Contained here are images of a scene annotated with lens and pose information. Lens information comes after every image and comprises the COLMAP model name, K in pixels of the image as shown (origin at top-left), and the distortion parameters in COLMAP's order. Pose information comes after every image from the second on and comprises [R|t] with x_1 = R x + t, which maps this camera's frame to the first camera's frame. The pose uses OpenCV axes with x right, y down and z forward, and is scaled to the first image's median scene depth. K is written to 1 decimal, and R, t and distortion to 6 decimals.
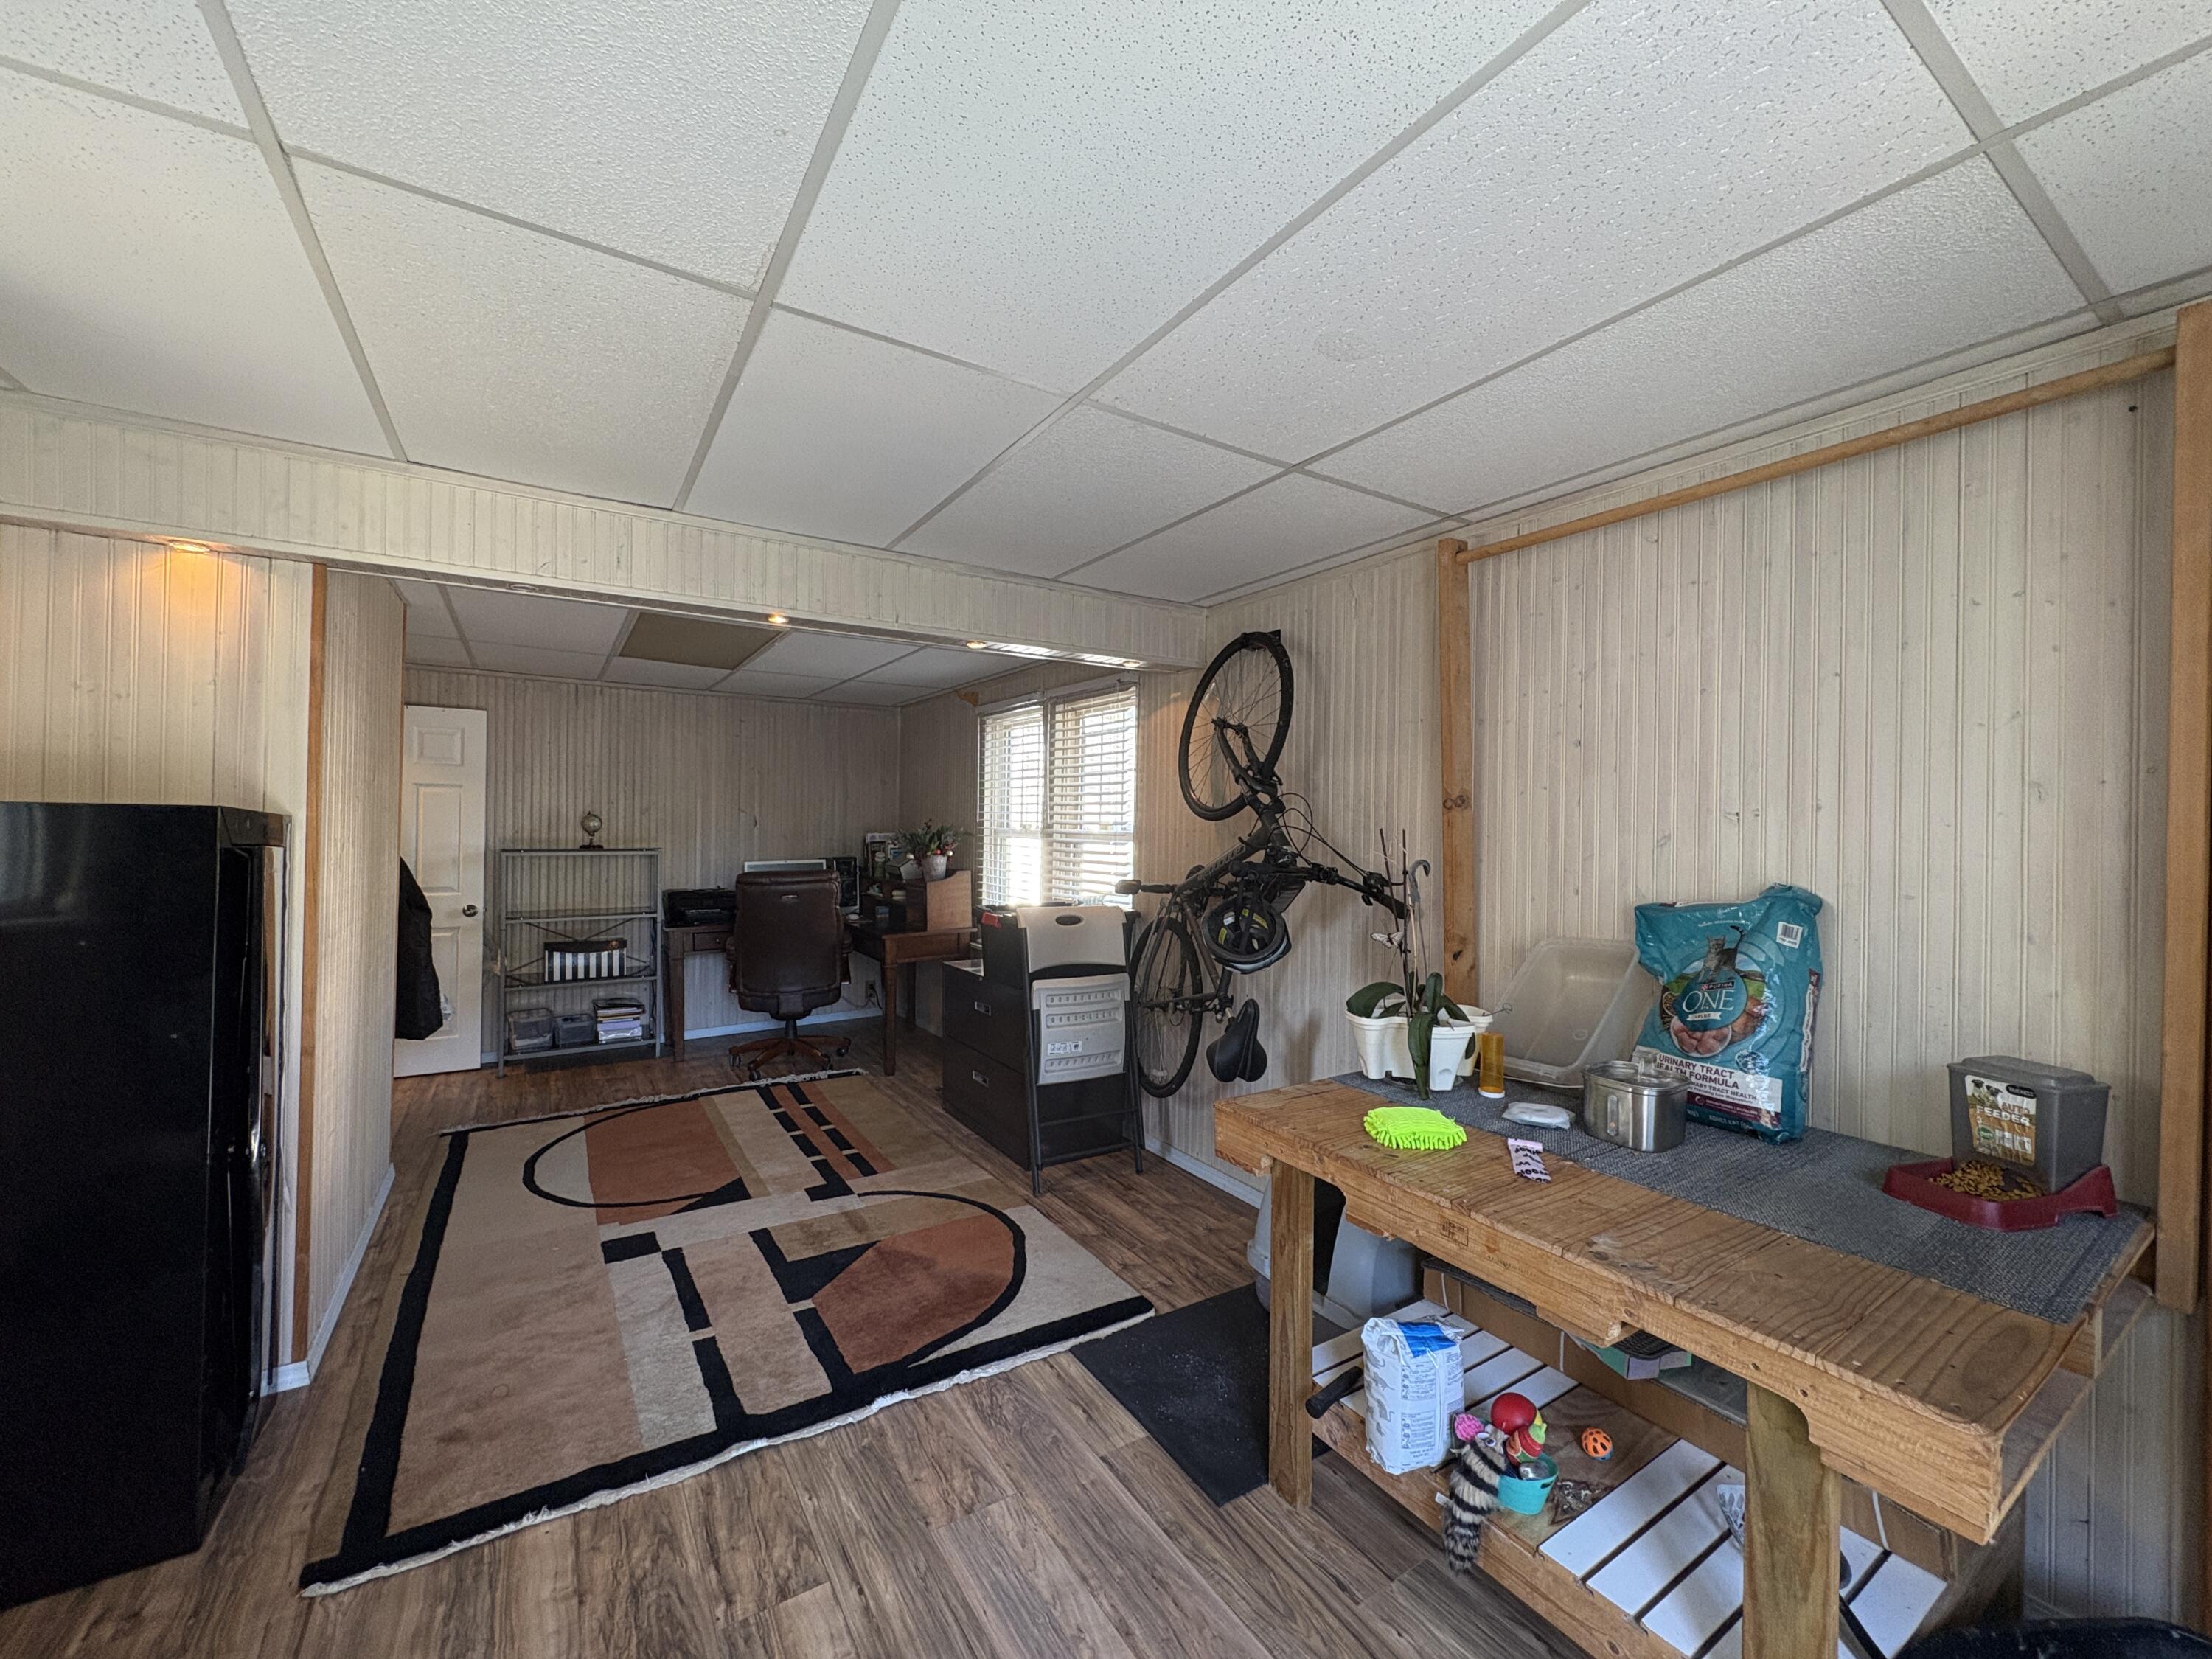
lens RADIAL K [[878.8, 0, 1106.5], [0, 878.8, 823.8], [0, 0, 1]] dist [0.001626, -0.001175]
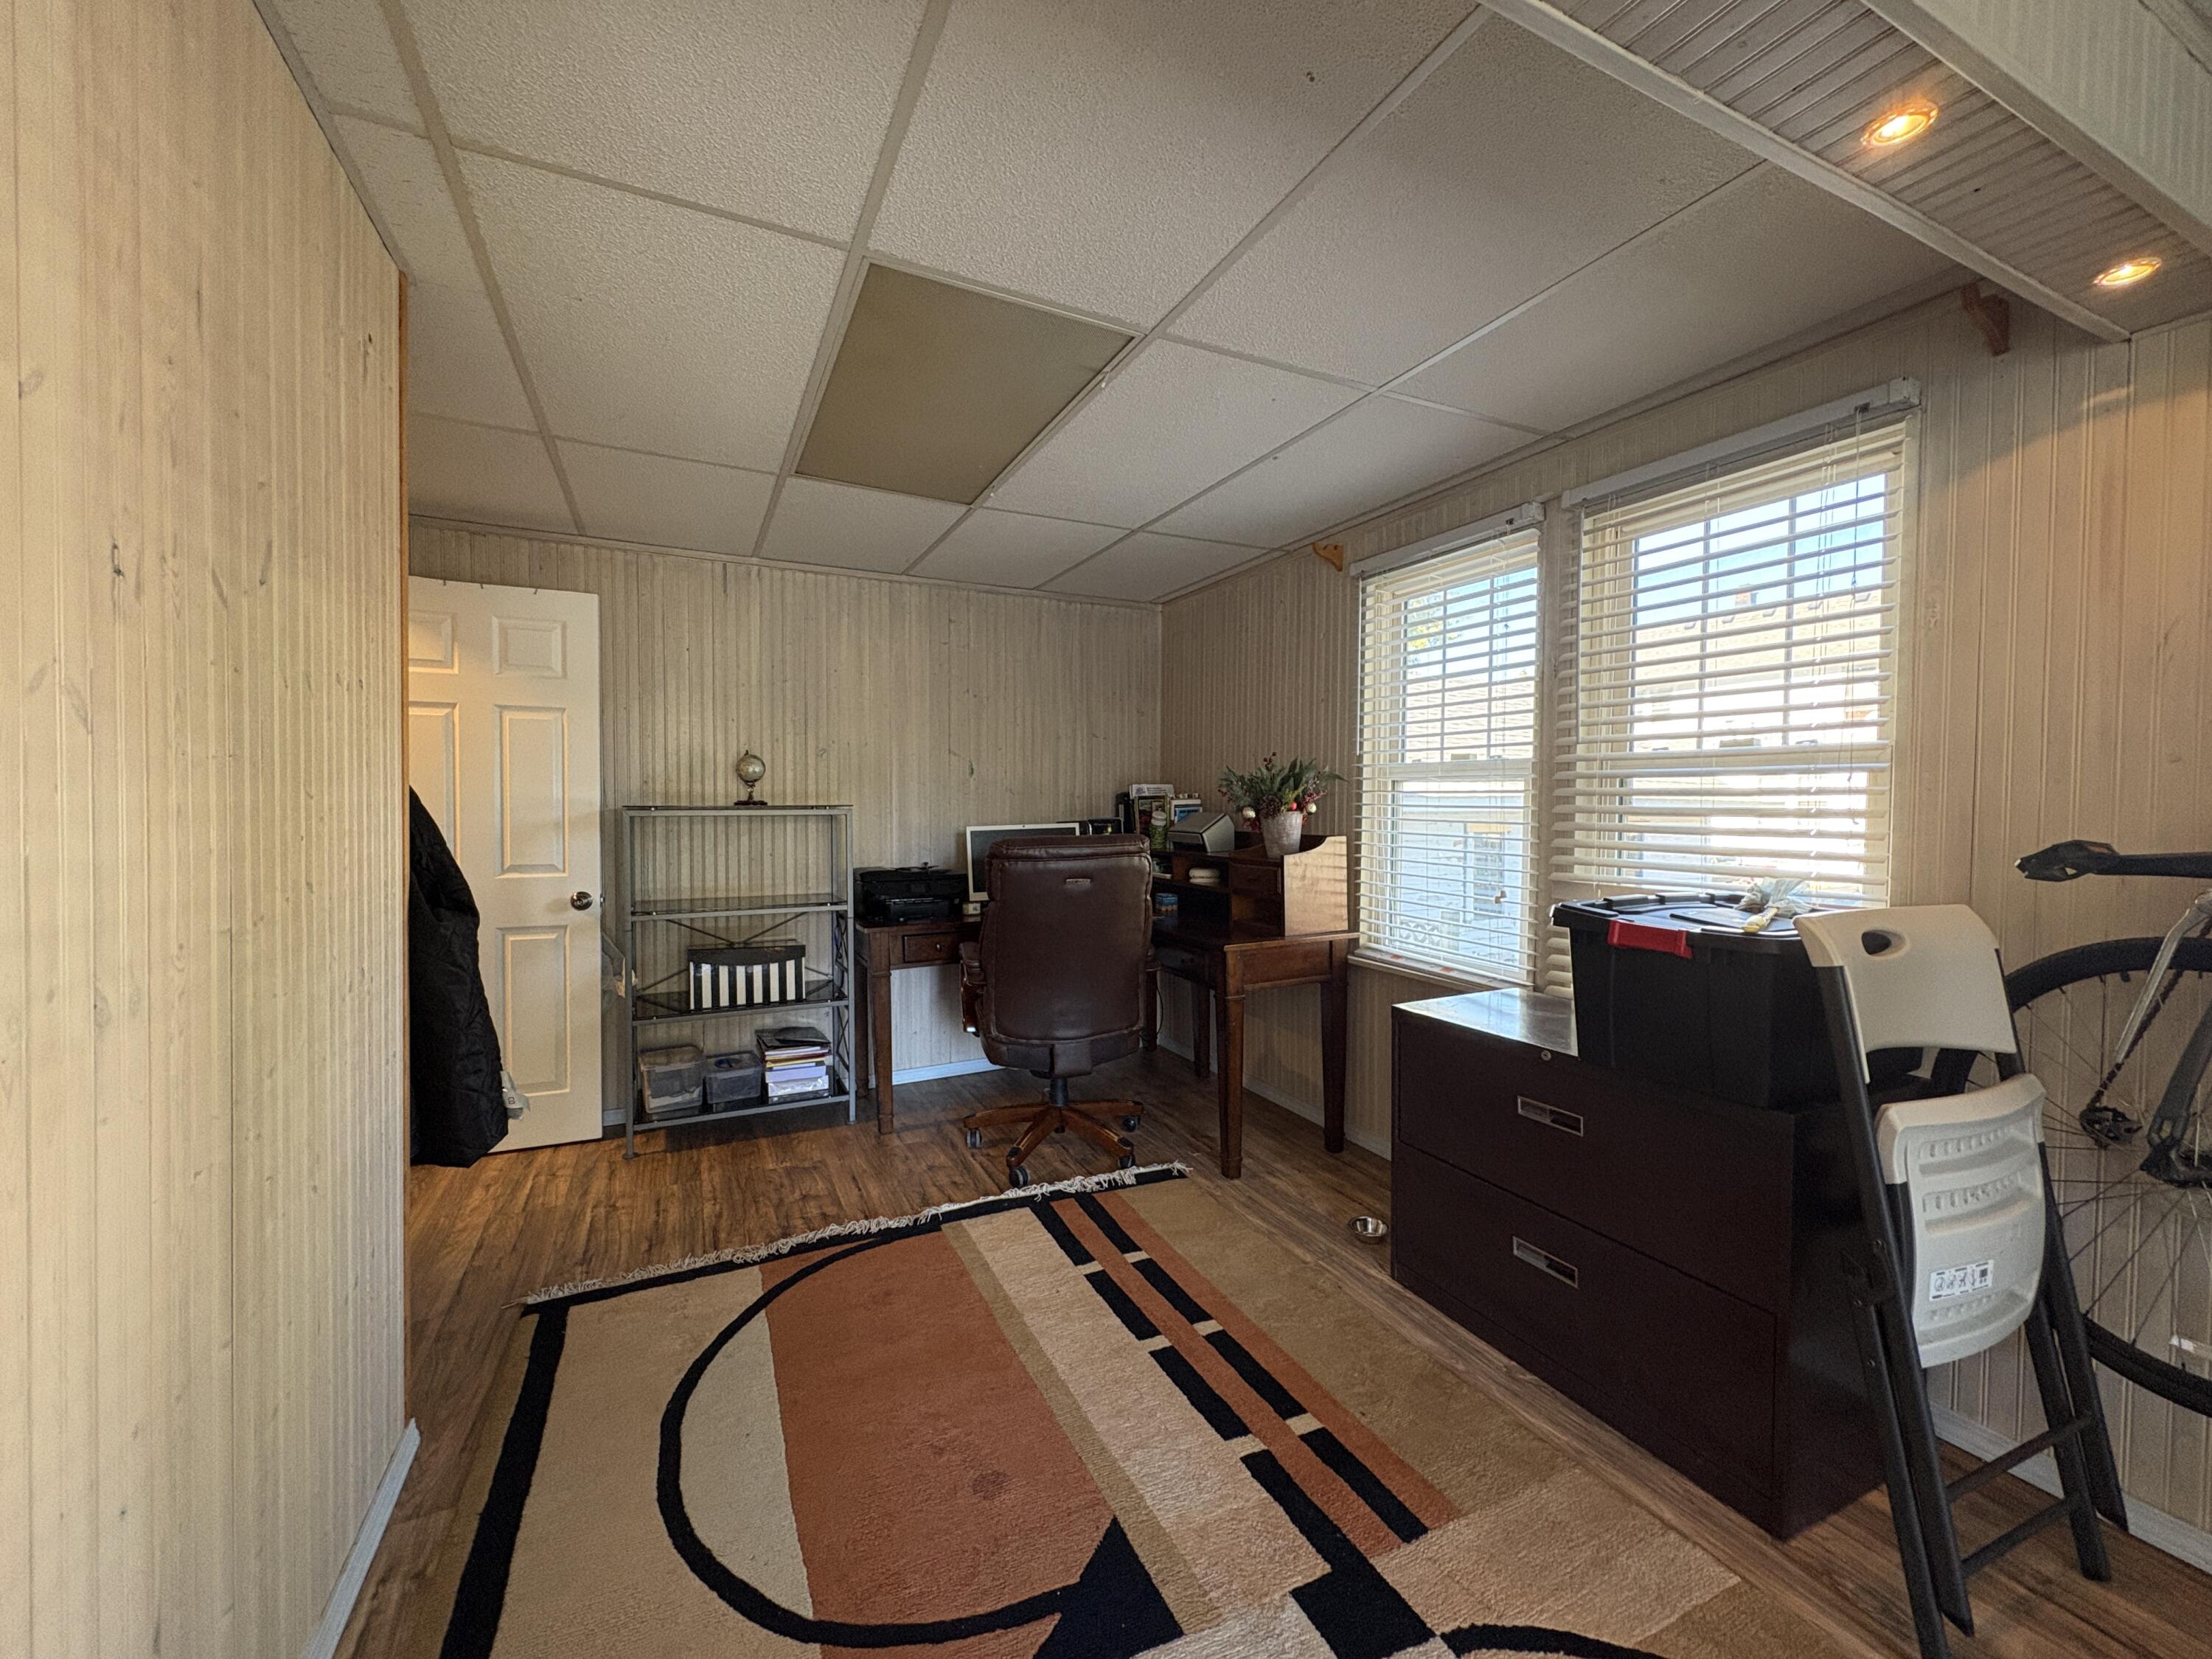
lens RADIAL K [[878.8, 0, 1103.6], [0, 878.8, 821.1], [0, 0, 1]] dist [0.001626, -0.001175]
pose [[0.992319, -0.007899, -0.123451, -0.249810], [0.010643, 0.999710, 0.021587, 0.028858], [0.123244, -0.022735, 0.992116, 0.389567]]
